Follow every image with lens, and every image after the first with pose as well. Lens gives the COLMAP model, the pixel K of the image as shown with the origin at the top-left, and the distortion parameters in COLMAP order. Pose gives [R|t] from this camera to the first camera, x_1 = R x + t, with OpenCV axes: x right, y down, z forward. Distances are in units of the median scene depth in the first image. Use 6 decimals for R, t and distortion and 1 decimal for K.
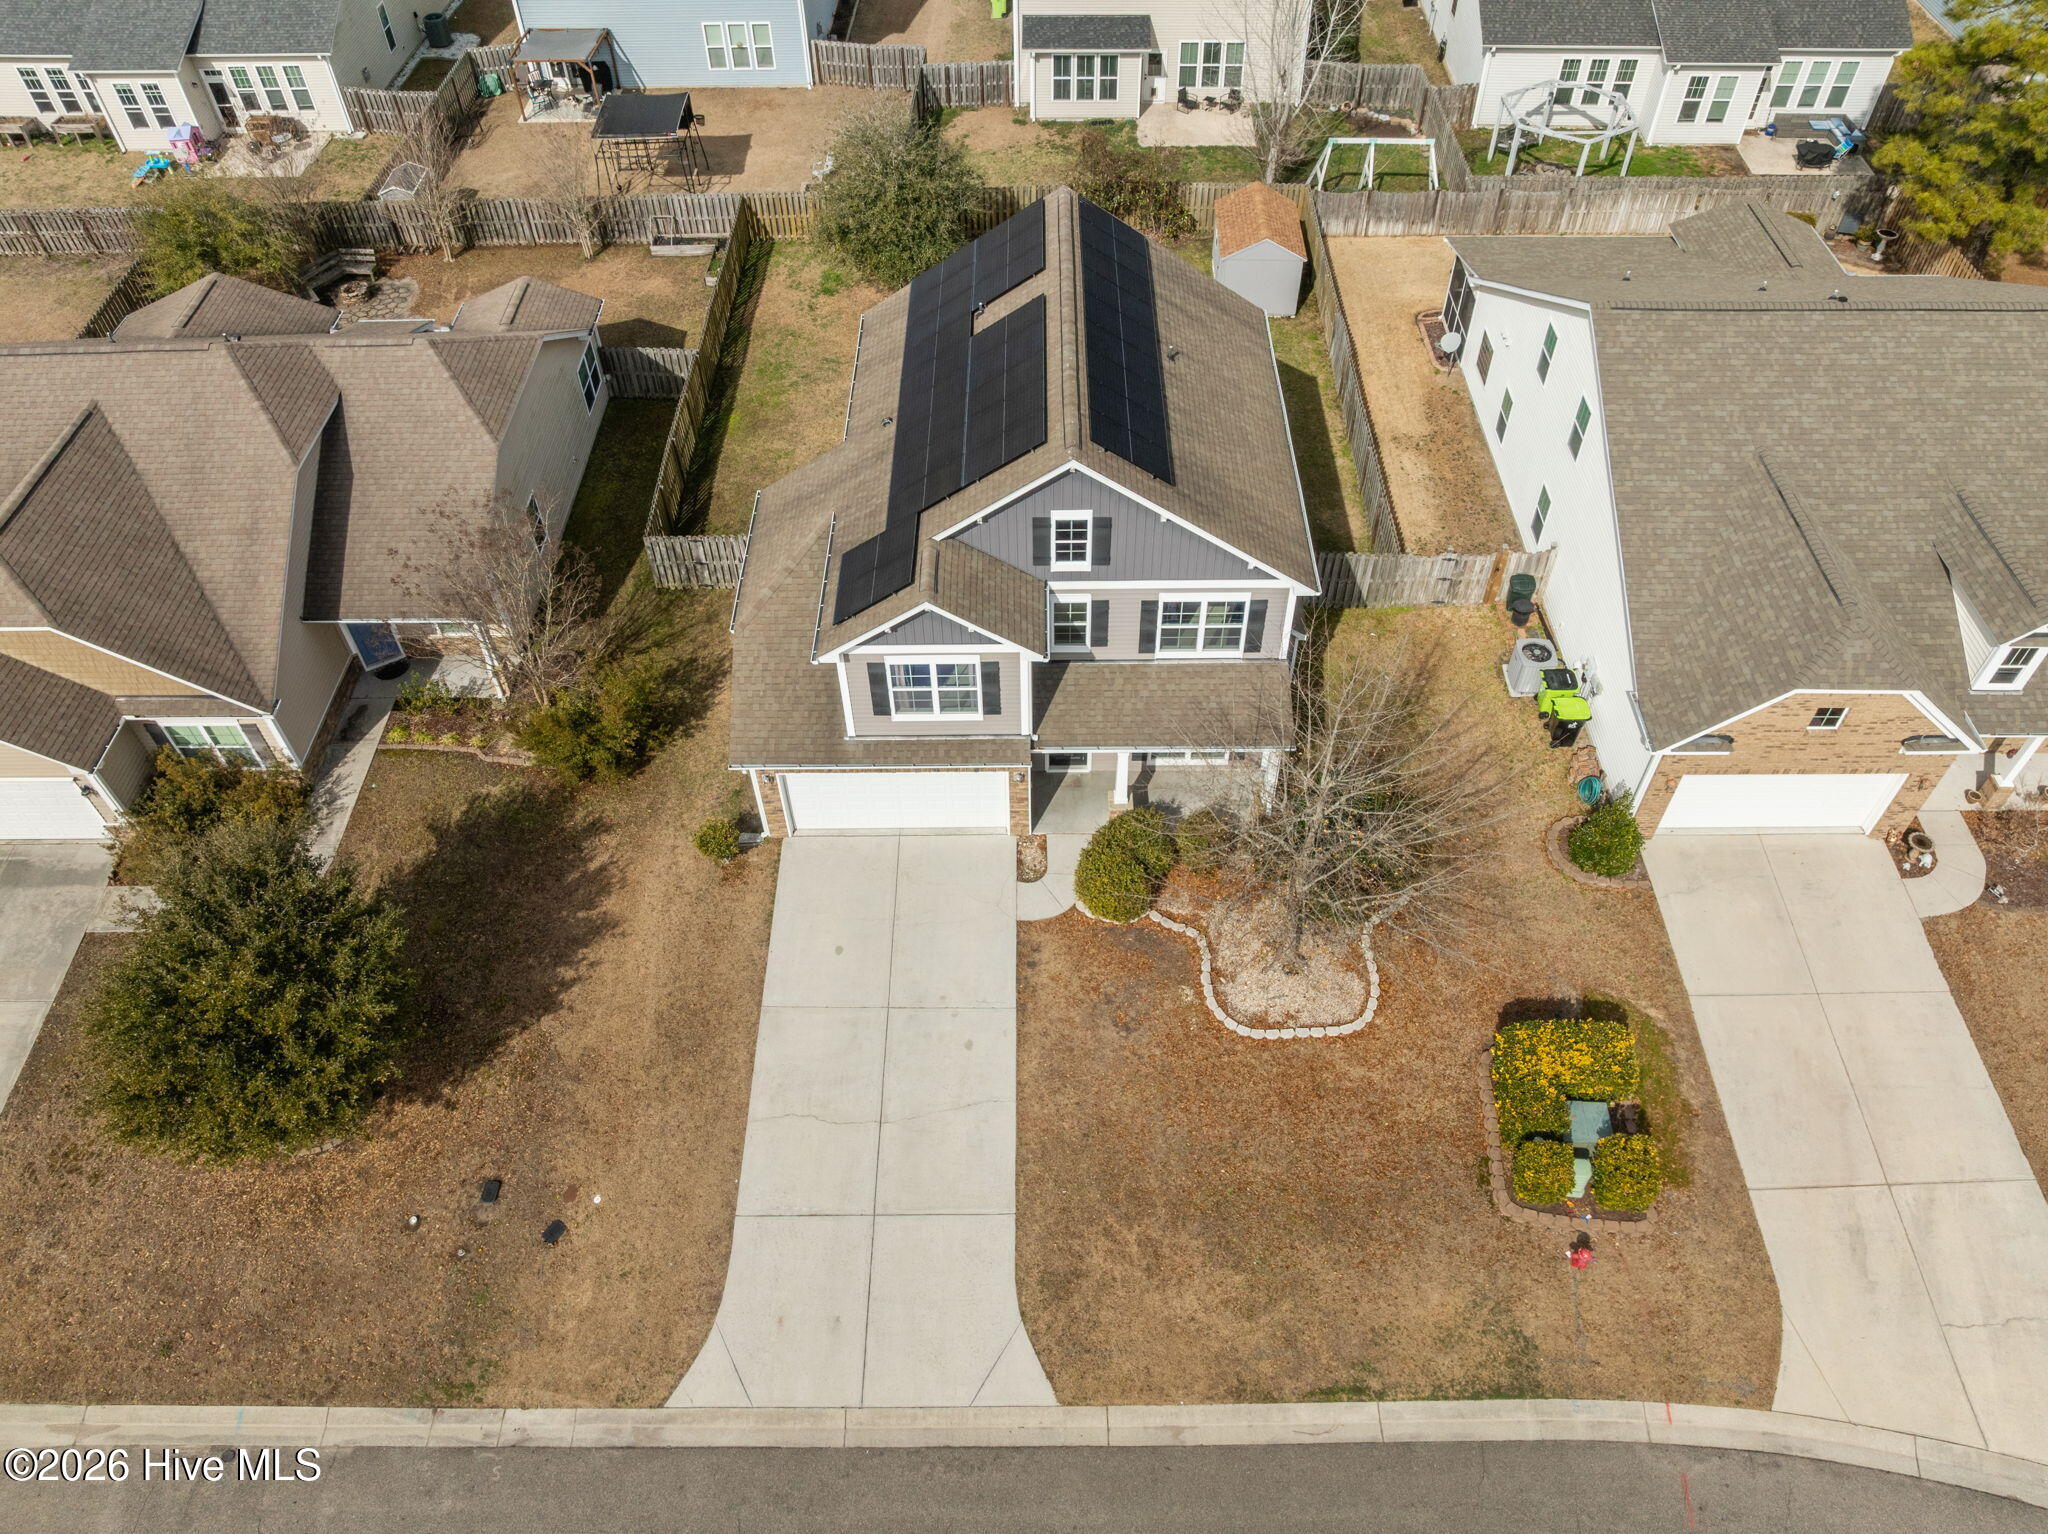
lens RADIAL K [[1452.4, 0, 1024.2], [0, 1452.4, 764.4], [0, 0, 1]] dist [-0.035788, 0.001789]
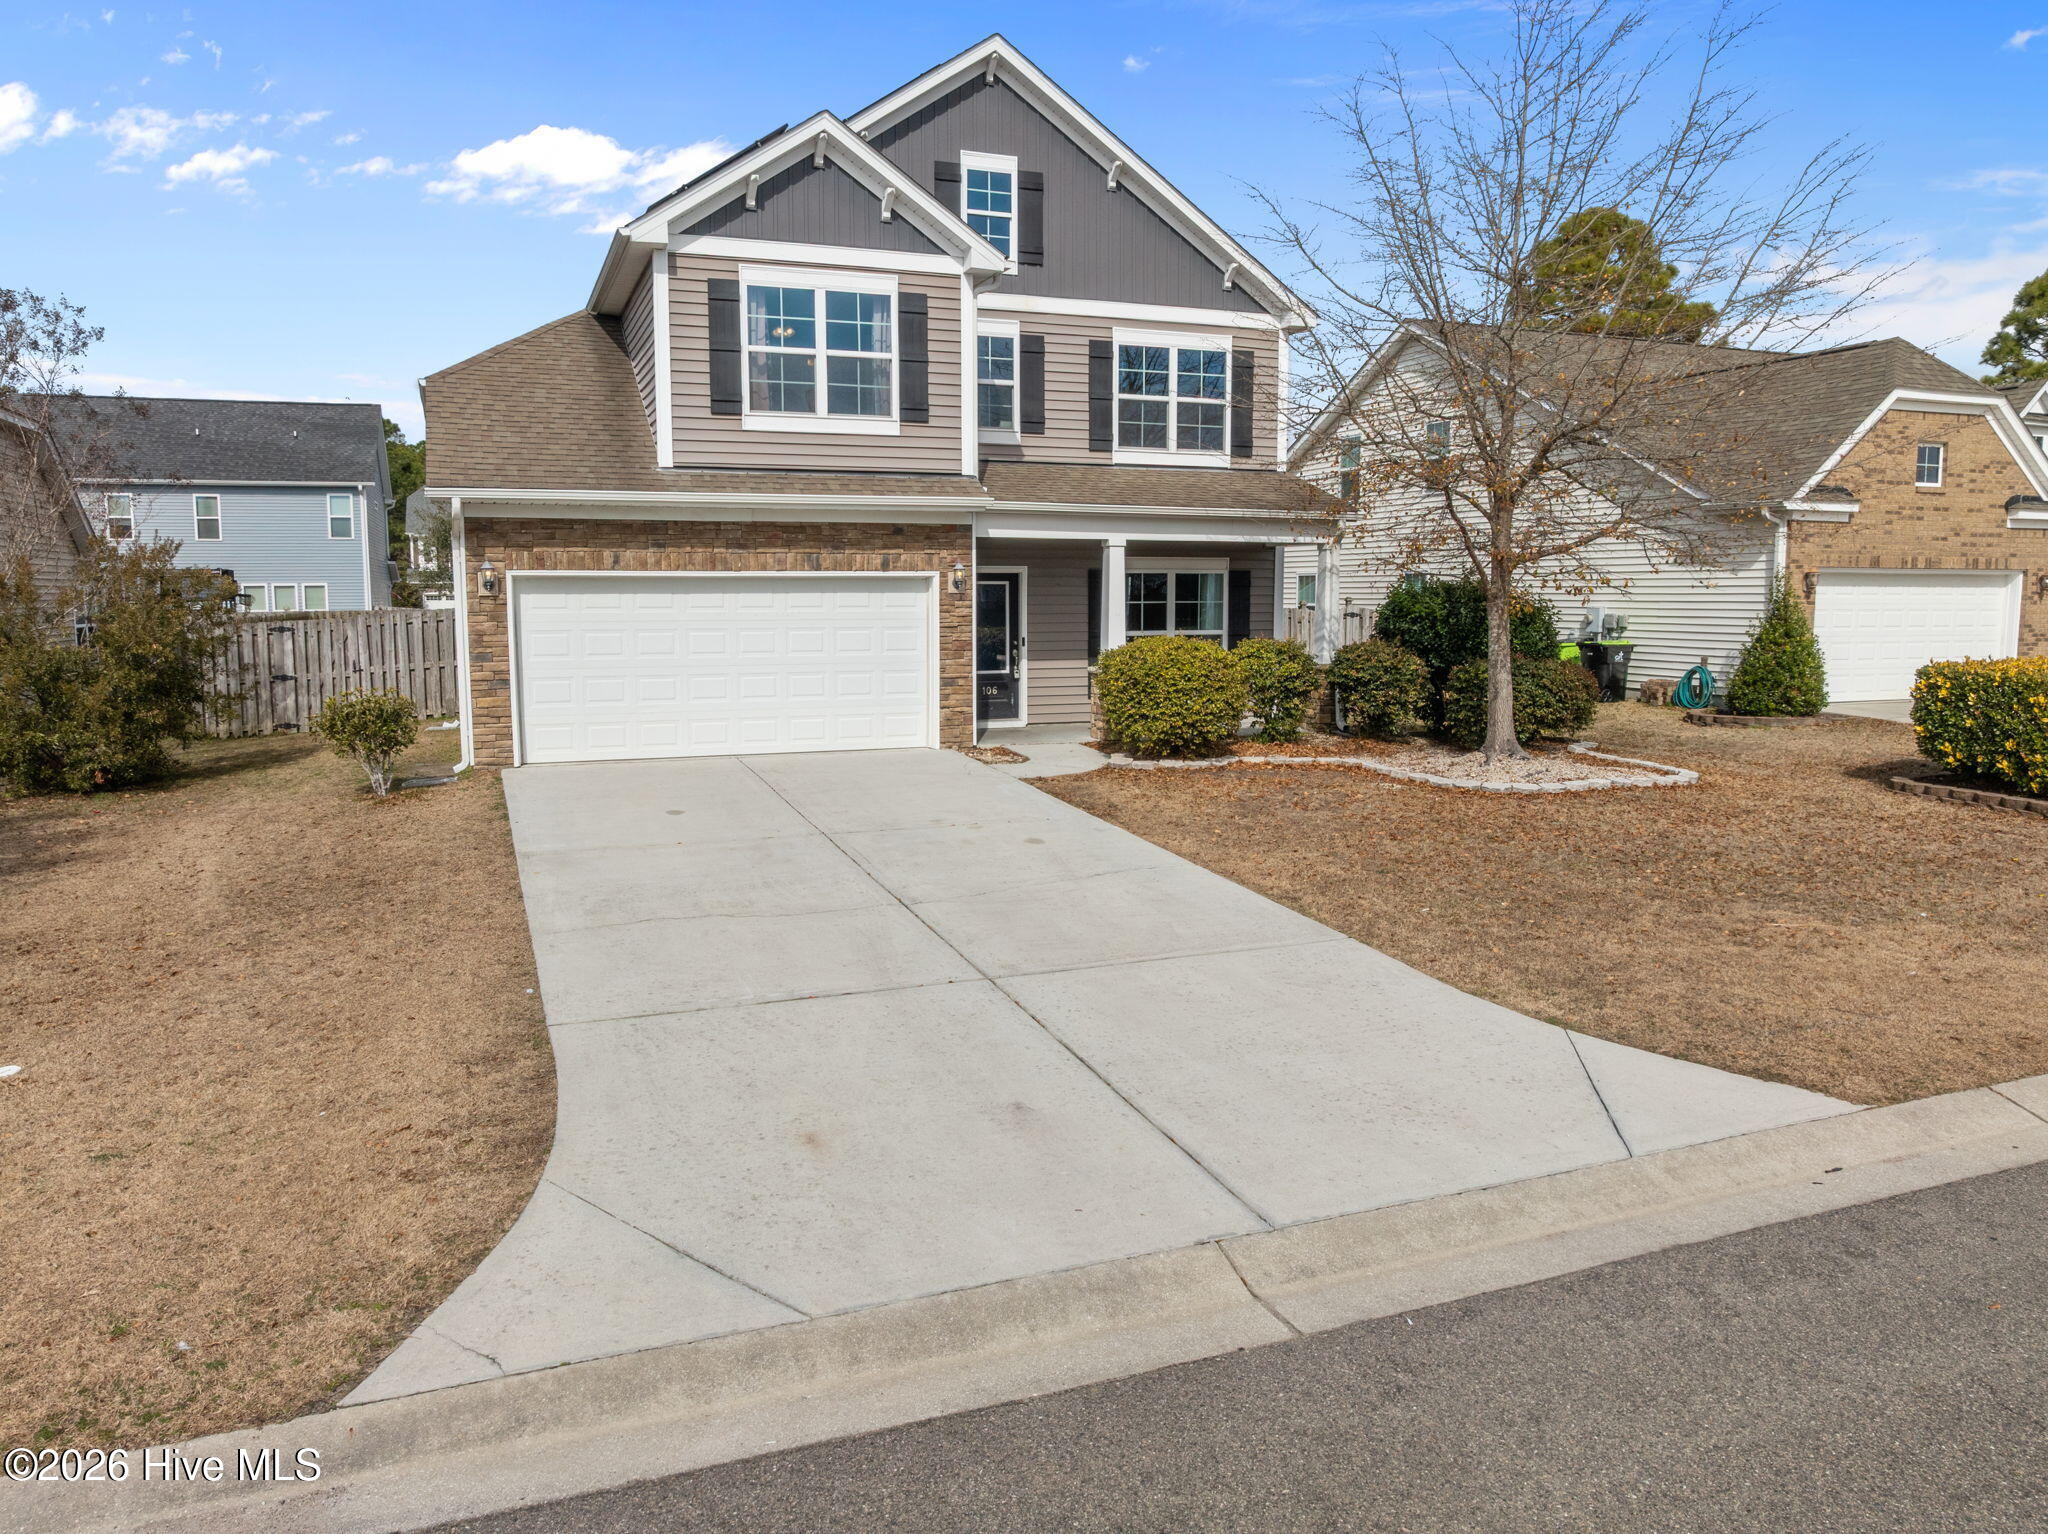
lens RADIAL K [[1452.4, 0, 1032.0], [0, 1452.4, 767.9], [0, 0, 1]] dist [-0.035788, 0.001789]
pose [[0.931193, -0.034169, 0.362920, -0.205781], [0.265657, 0.745350, -0.611457, 0.463971], [-0.249610, 0.665797, 0.703142, 0.705705]]
